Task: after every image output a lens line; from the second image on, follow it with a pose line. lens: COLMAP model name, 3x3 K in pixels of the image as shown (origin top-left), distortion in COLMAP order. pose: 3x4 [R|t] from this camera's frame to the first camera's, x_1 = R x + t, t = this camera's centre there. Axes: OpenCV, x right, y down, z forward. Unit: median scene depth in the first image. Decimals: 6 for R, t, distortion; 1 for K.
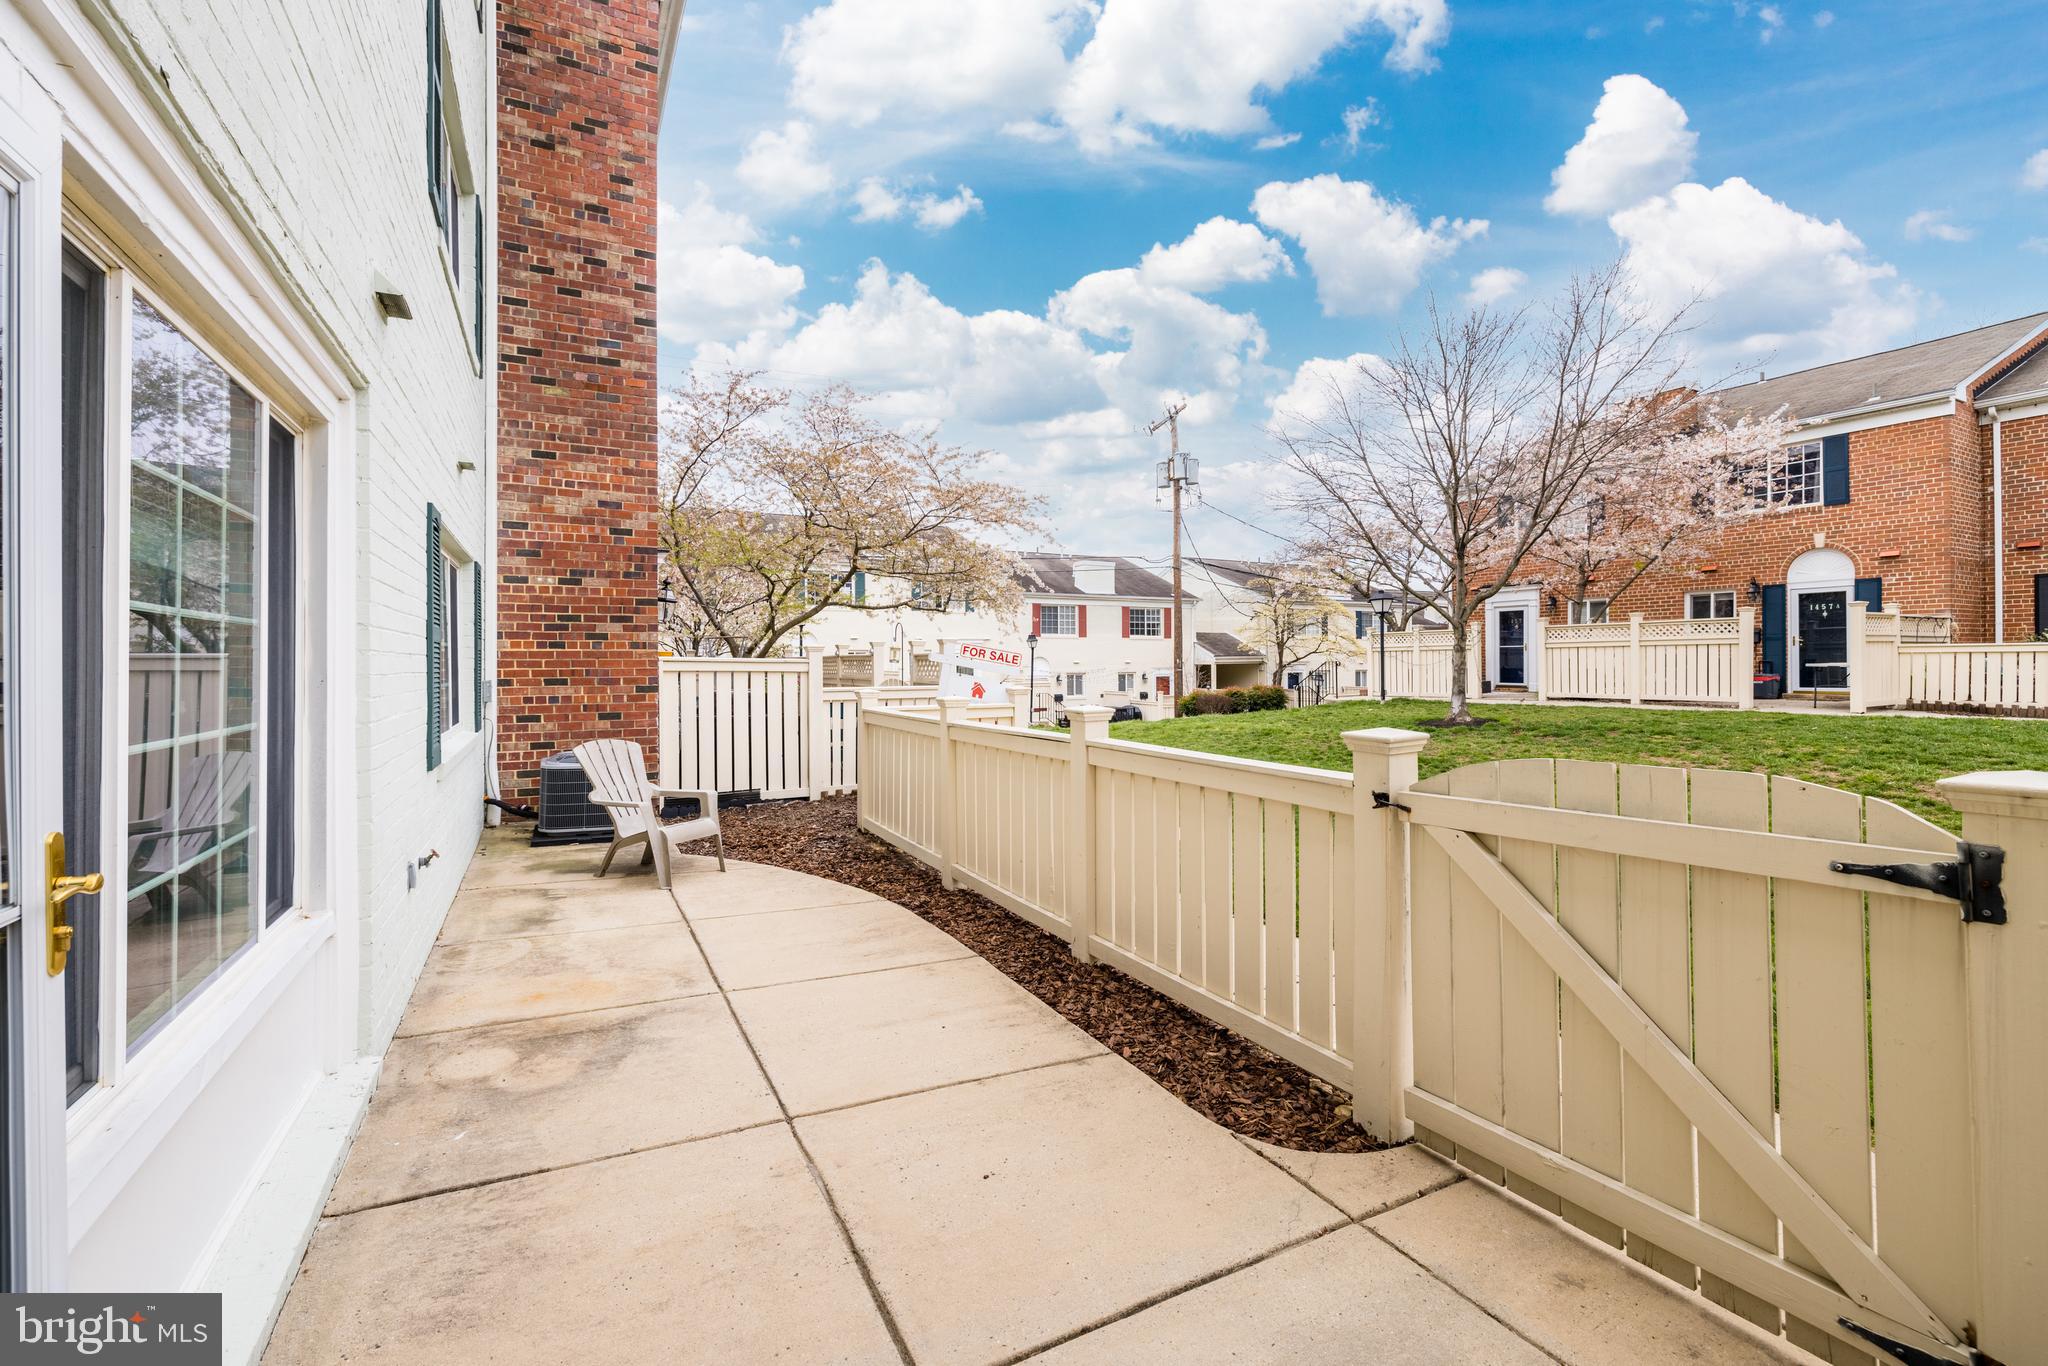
lens RADIAL K [[884.2, 0, 976.4], [0, 884.2, 662.0], [0, 0, 1]] dist [-0.000582, -0.000122]
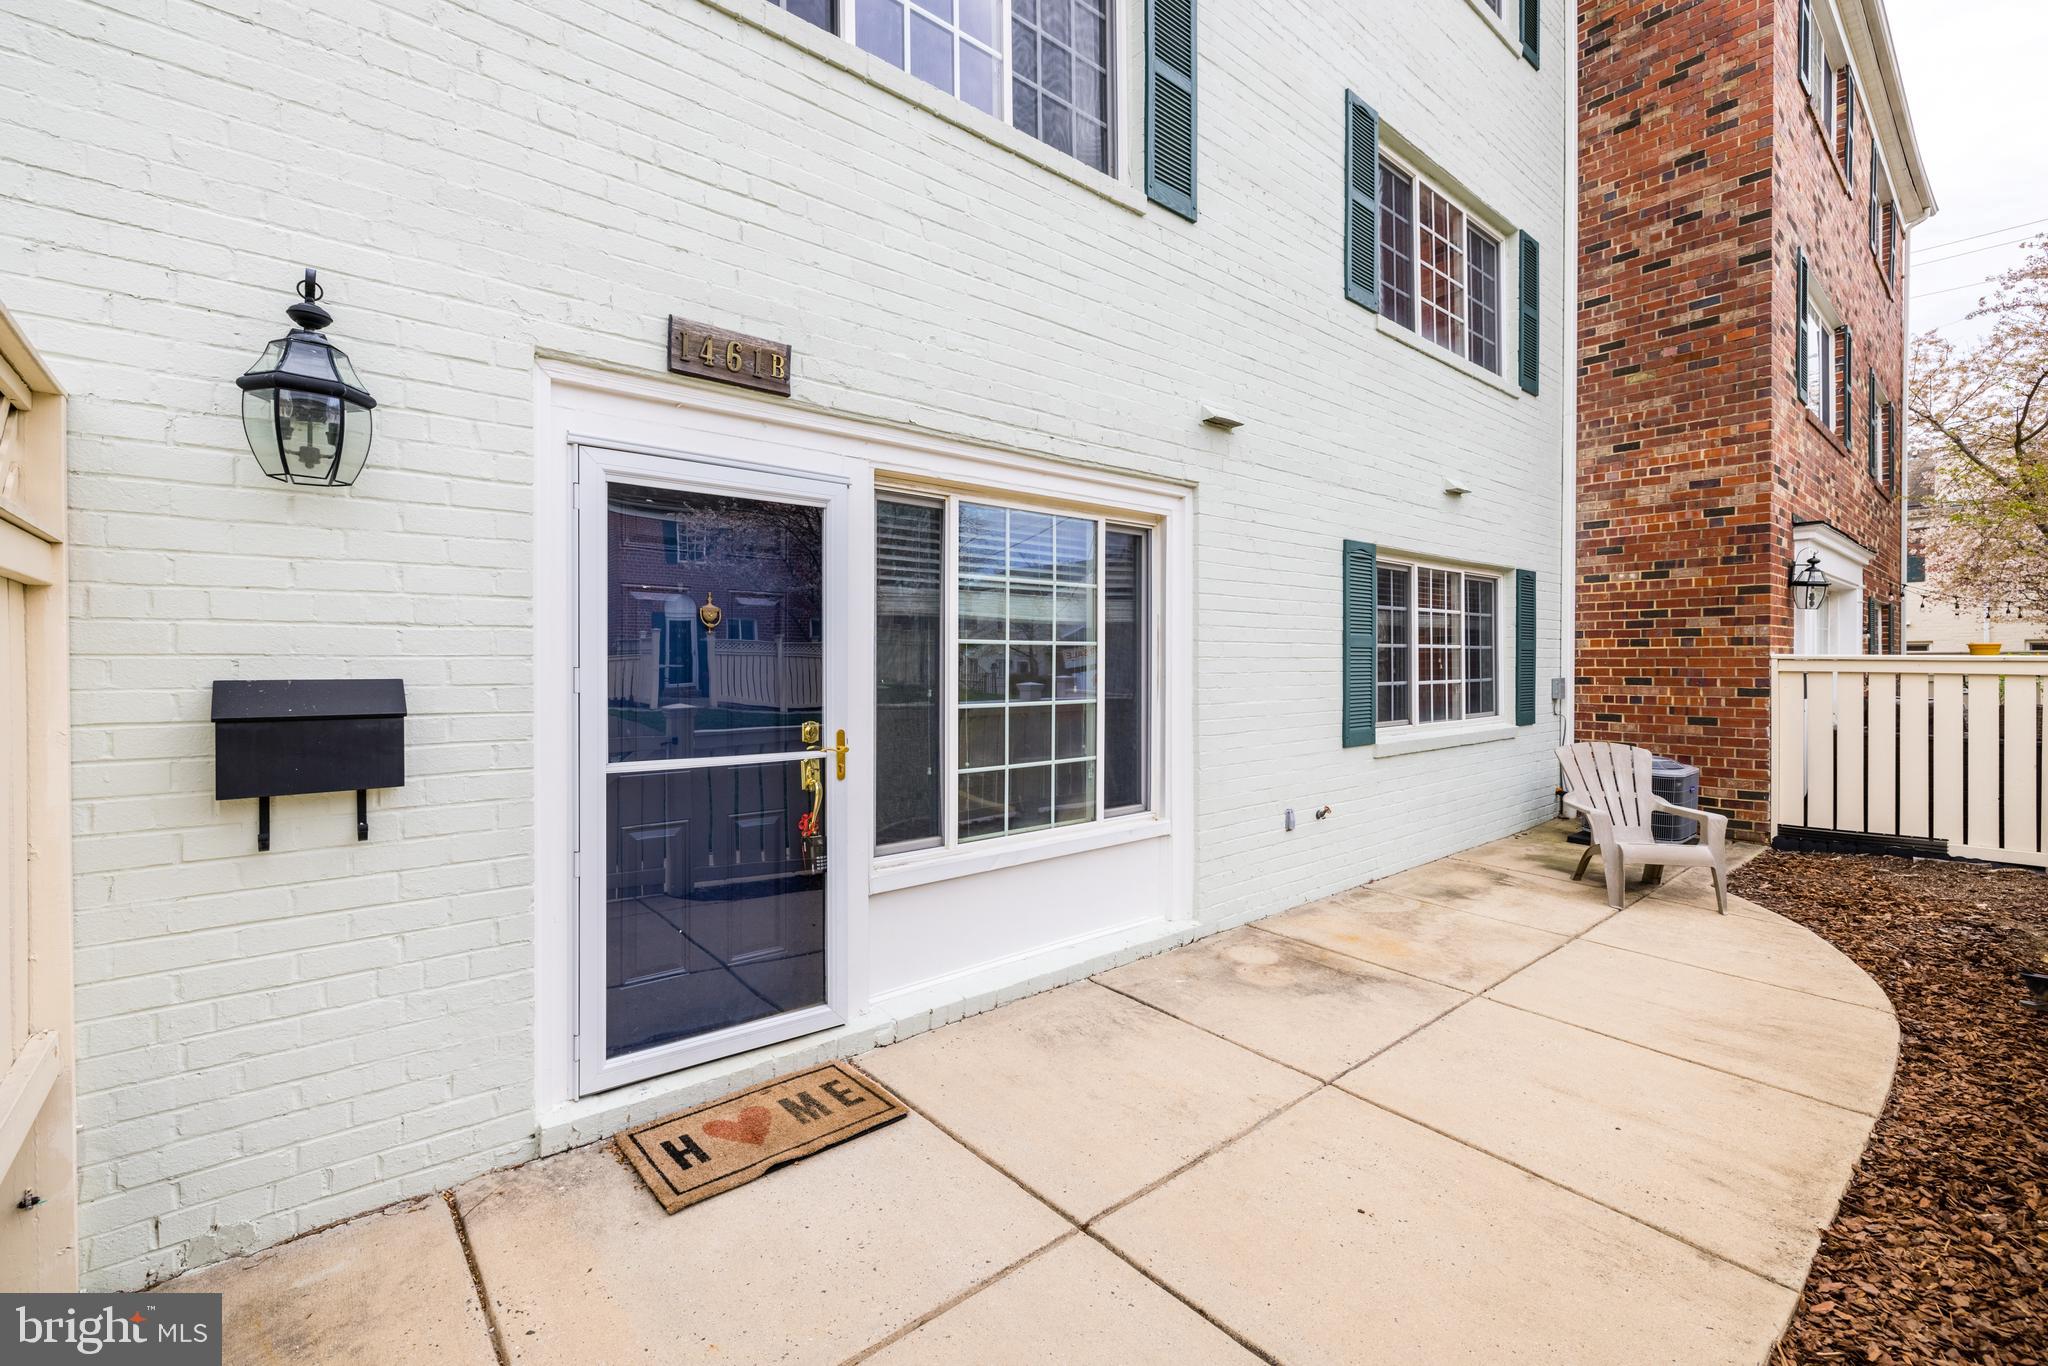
lens RADIAL K [[837.8, 0, 1025.1], [0, 837.8, 666.5], [0, 0, 1]] dist [0.000969, -0.000176]
pose [[0.248974, 0.008687, -0.968471, 0.240221], [0.003110, 0.999947, 0.009769, -0.004509], [0.968505, -0.005444, 0.248934, 0.129860]]
